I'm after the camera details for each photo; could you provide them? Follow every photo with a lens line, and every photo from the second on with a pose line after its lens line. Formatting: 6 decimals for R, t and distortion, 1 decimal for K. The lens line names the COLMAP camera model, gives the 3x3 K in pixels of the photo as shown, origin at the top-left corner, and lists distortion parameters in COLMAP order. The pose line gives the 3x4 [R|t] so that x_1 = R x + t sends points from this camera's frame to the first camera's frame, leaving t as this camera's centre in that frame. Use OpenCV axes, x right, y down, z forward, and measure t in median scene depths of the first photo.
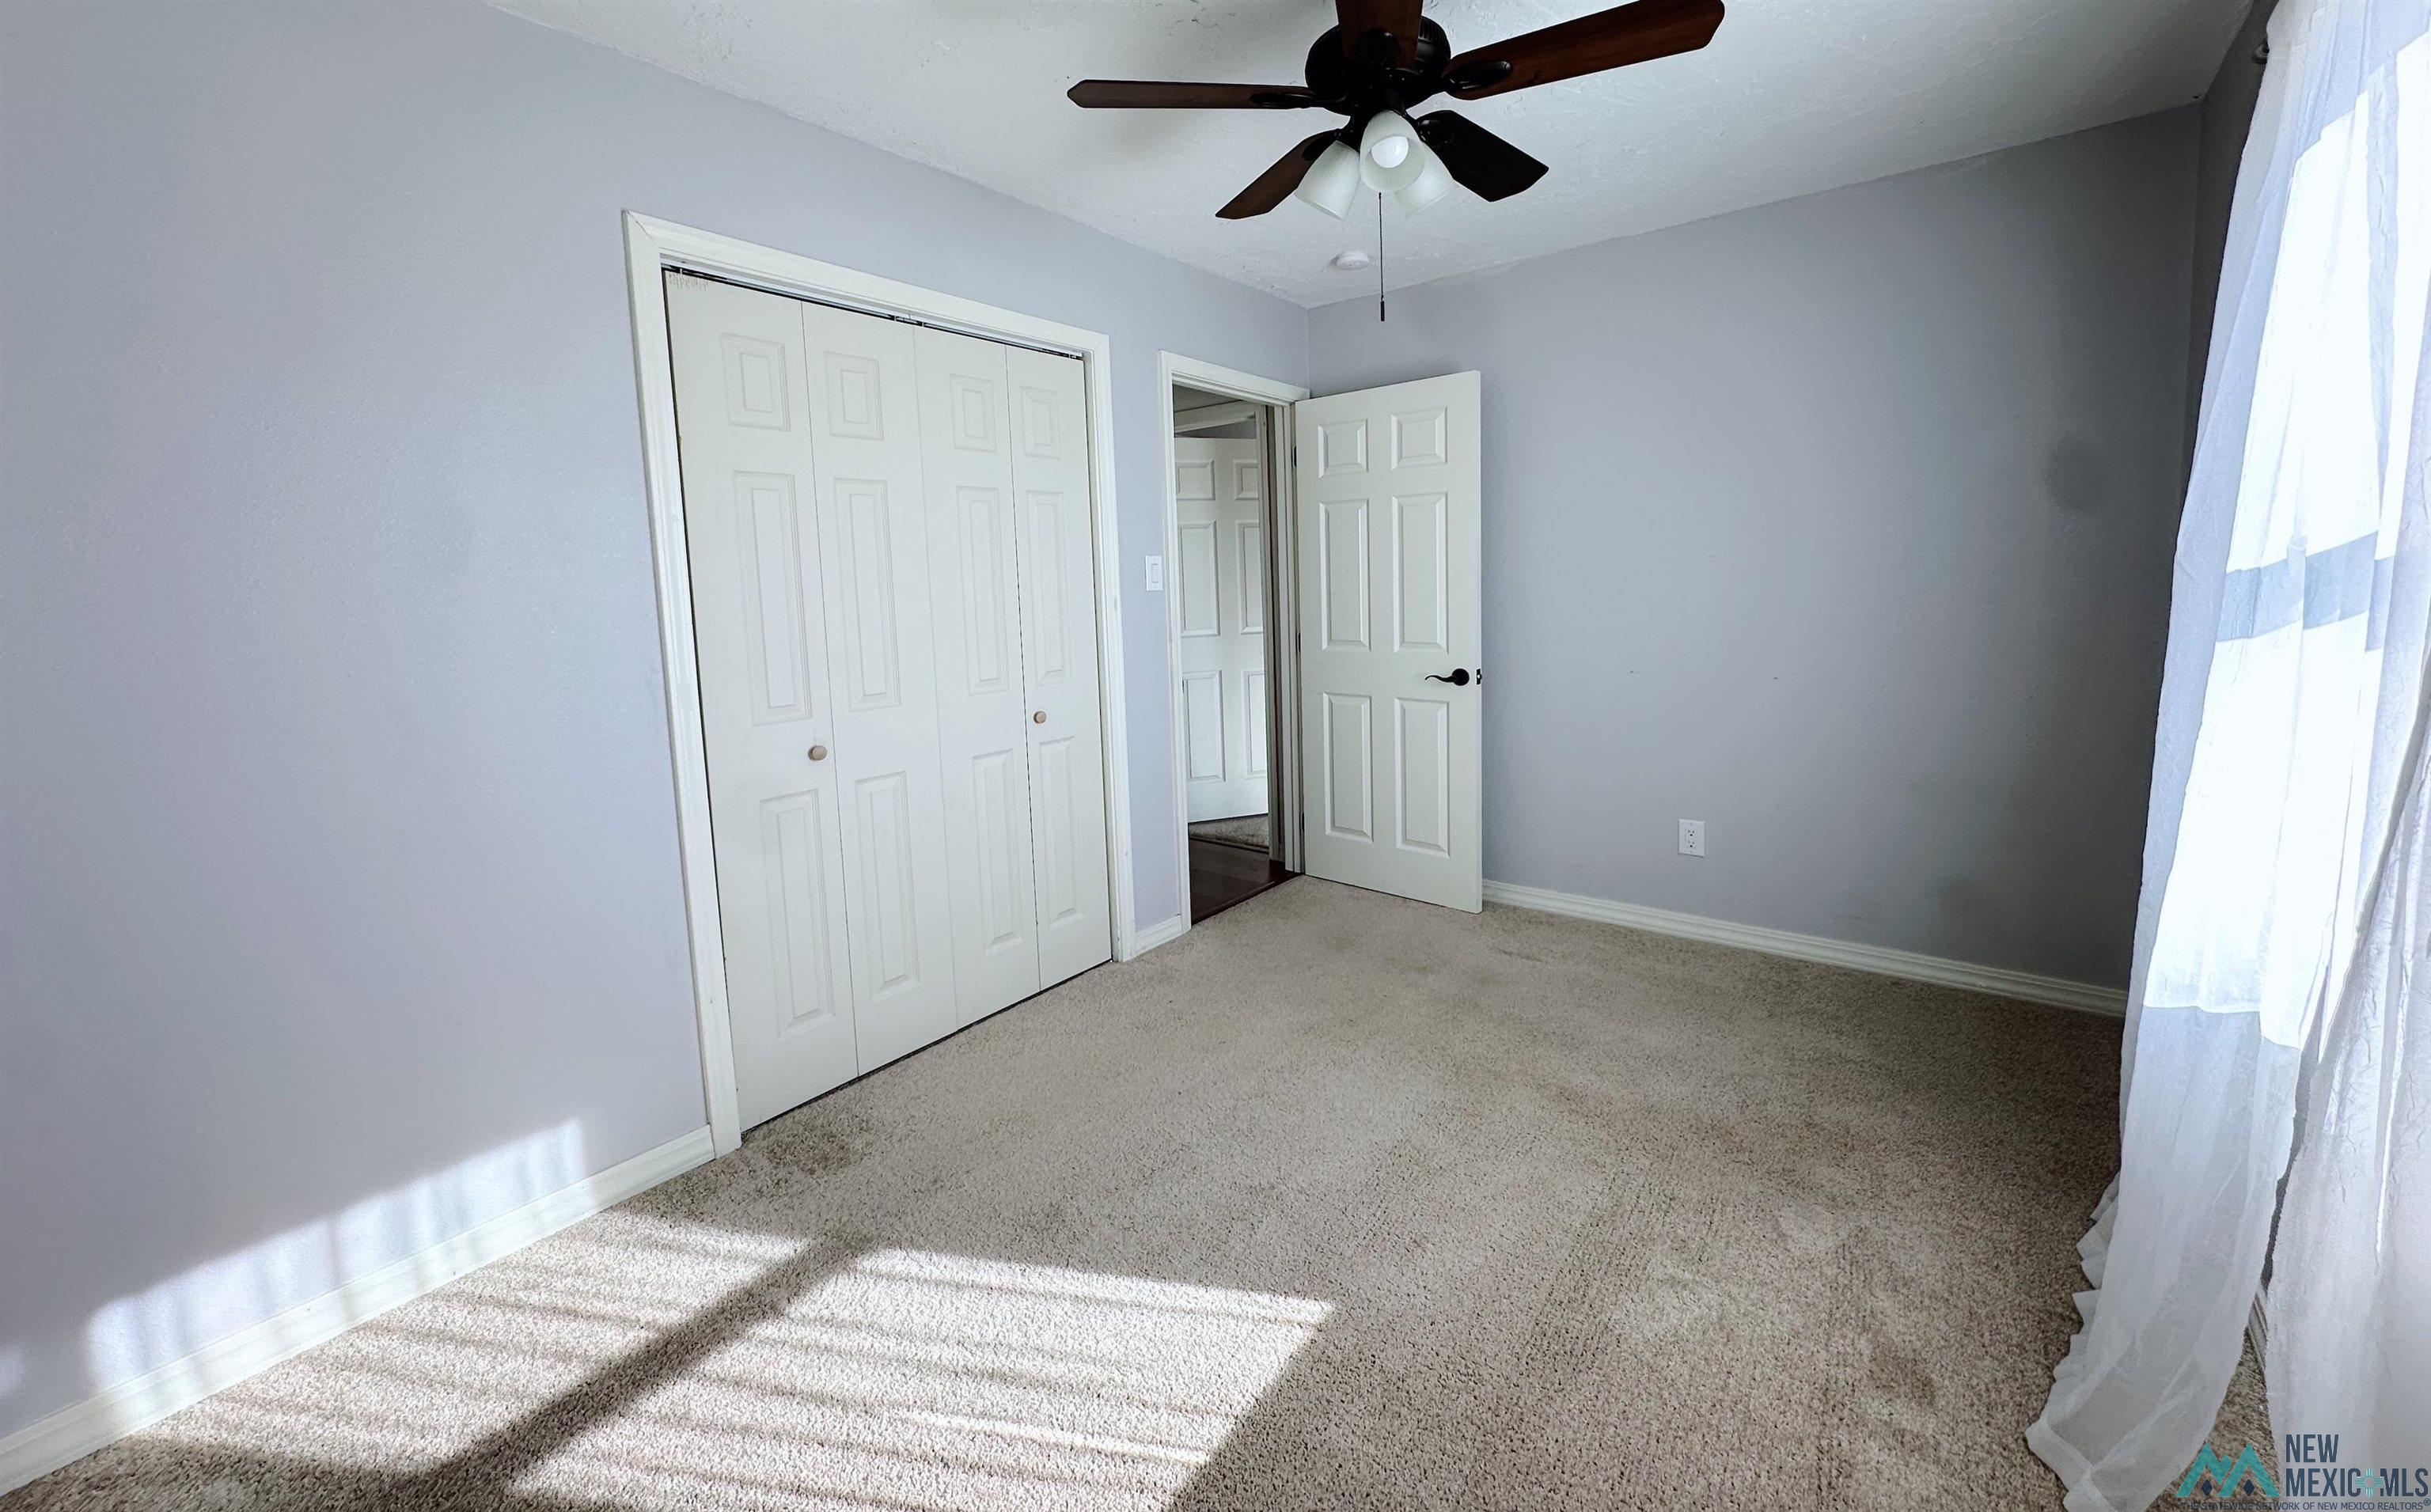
lens RADIAL K [[966.2, 0, 1221.0], [0, 966.2, 678.4], [0, 0, 1]] dist [-0.001507, -0.000010]
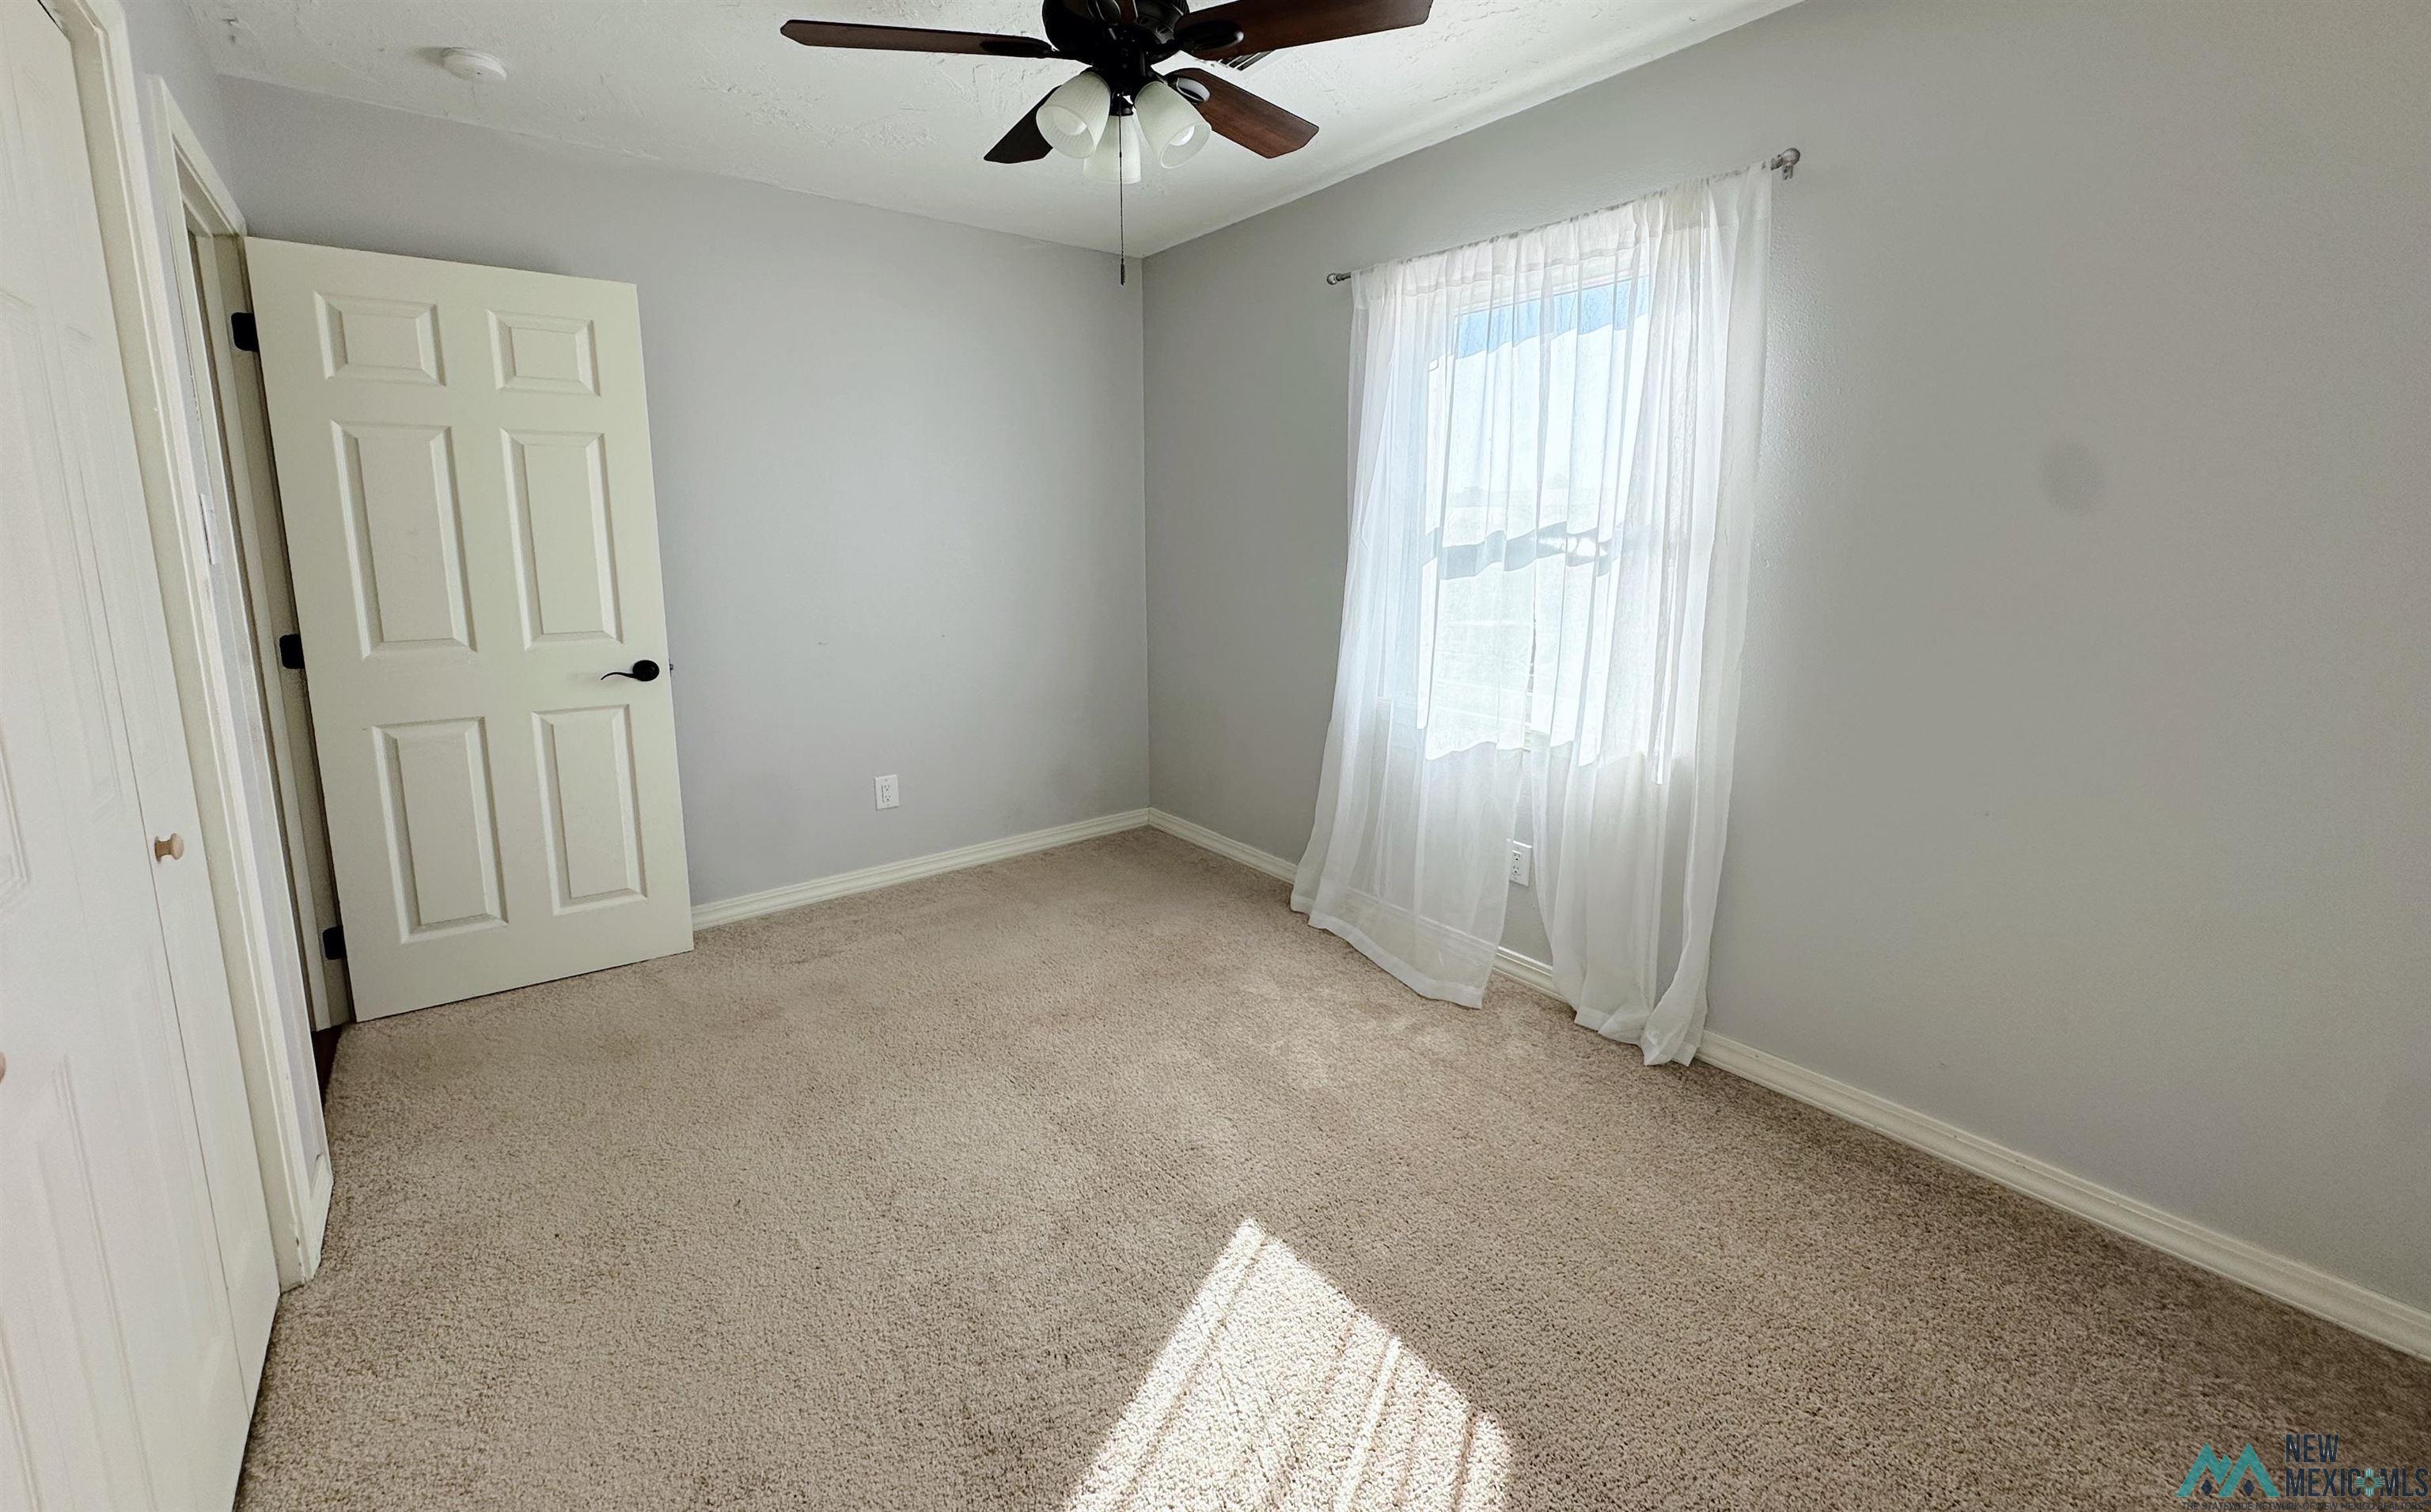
lens RADIAL K [[966.2, 0, 1221.0], [0, 966.2, 678.4], [0, 0, 1]] dist [-0.001507, -0.000010]
pose [[0.231043, -0.120198, 0.965490, -0.526041], [0.096627, 0.990268, 0.100160, -0.036797], [-0.968133, 0.070151, 0.240409, 0.443550]]
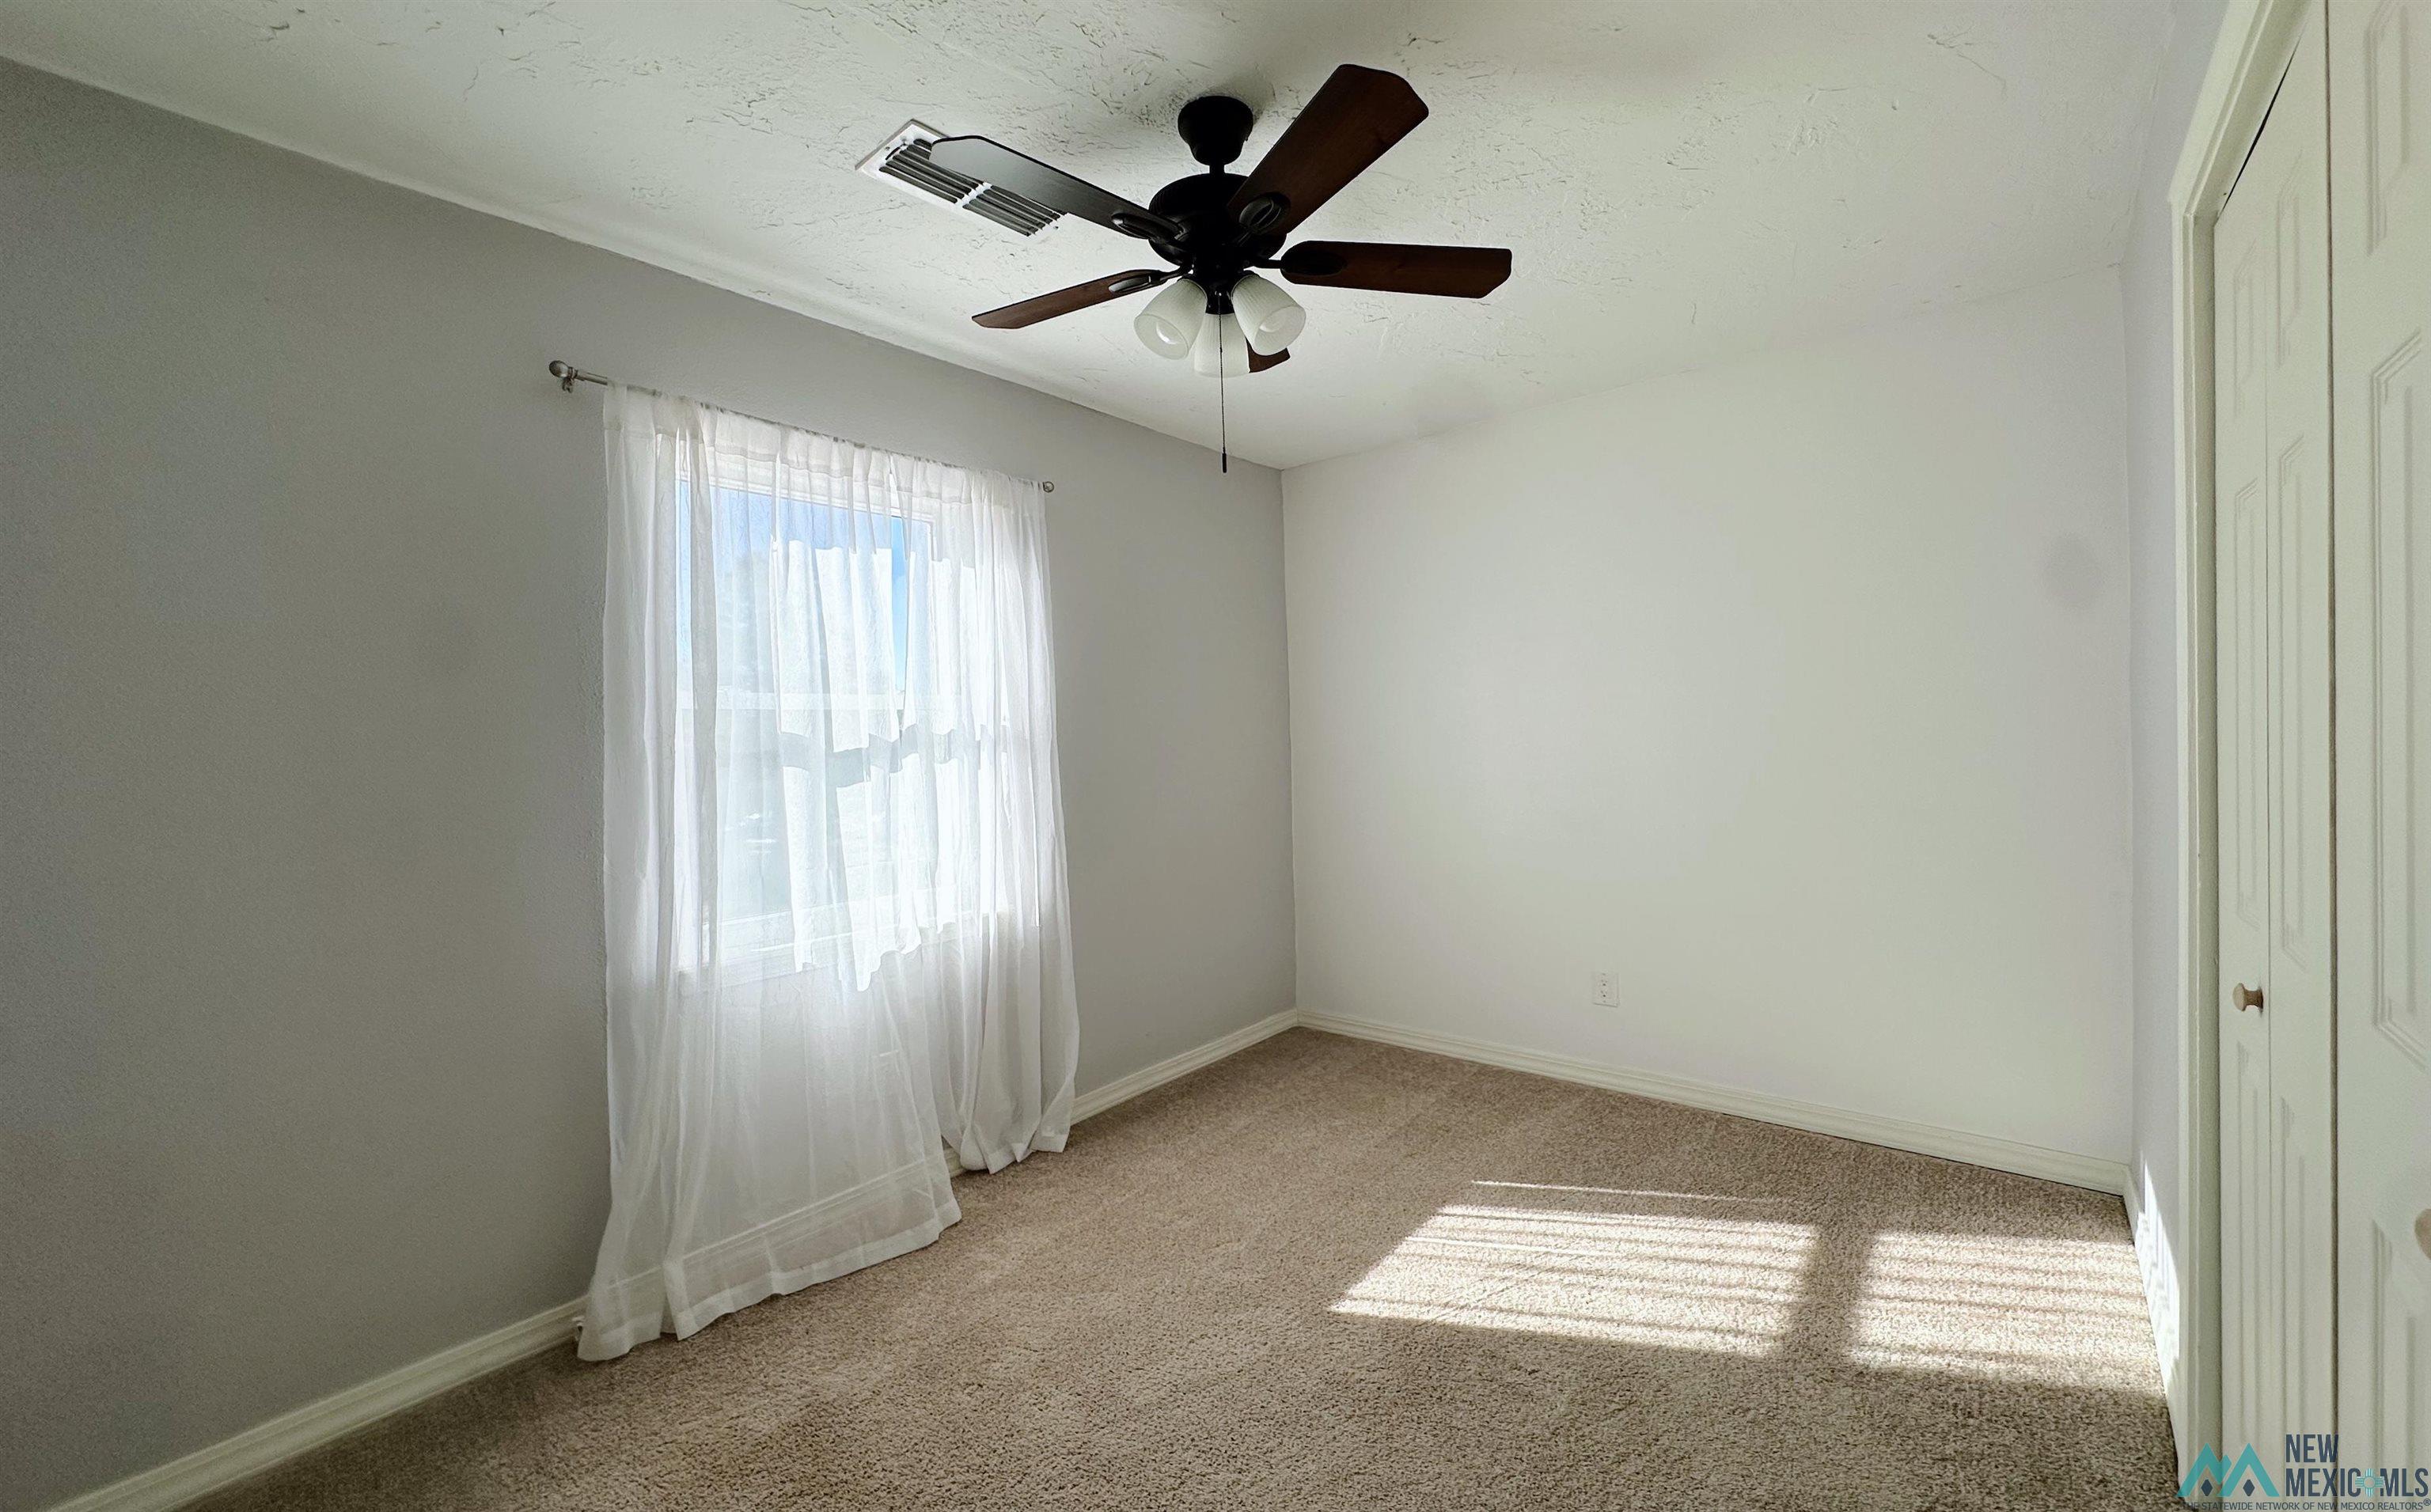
lens RADIAL K [[992.1, 0, 1215.5], [0, 992.1, 756.0], [0, 0, 1]] dist [-0.003207, -0.000331]
pose [[-0.997474, 0.064353, 0.030057, 0.119874], [0.067694, 0.989454, 0.128057, -0.137321], [-0.021499, 0.129768, -0.991311, 1.341016]]
